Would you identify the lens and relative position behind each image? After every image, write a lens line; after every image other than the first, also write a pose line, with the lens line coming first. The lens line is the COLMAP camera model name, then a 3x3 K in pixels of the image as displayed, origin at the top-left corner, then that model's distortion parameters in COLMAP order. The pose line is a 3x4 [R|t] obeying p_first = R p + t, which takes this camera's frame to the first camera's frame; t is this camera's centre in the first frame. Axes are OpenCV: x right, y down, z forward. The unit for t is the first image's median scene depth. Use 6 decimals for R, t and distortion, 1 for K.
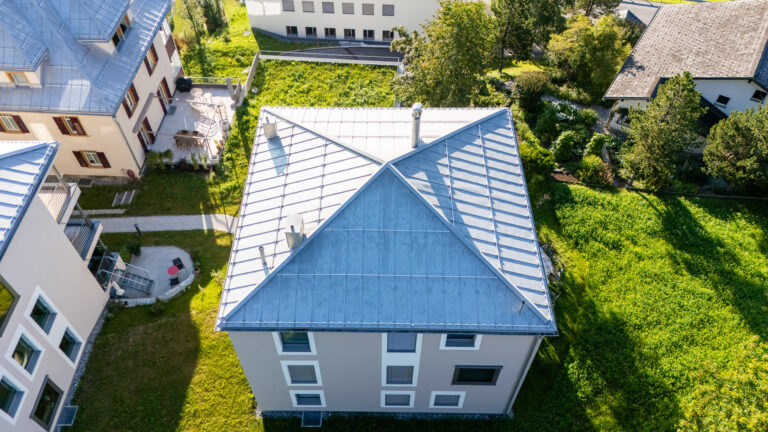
lens RADIAL K [[578.6, 0, 387.1], [0, 578.6, 218.3], [0, 0, 1]] dist [0.070120, -0.029931]
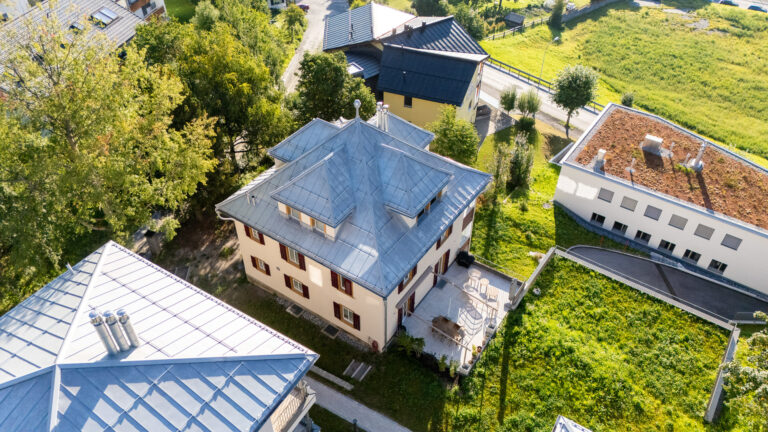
lens RADIAL K [[578.6, 0, 390.5], [0, 578.6, 210.9], [0, 0, 1]] dist [0.070120, -0.029931]
pose [[0.857113, 0.337089, -0.389523, -0.124546], [-0.400682, 0.911498, -0.092869, -0.170224], [0.323744, 0.235674, 0.916323, 0.127299]]
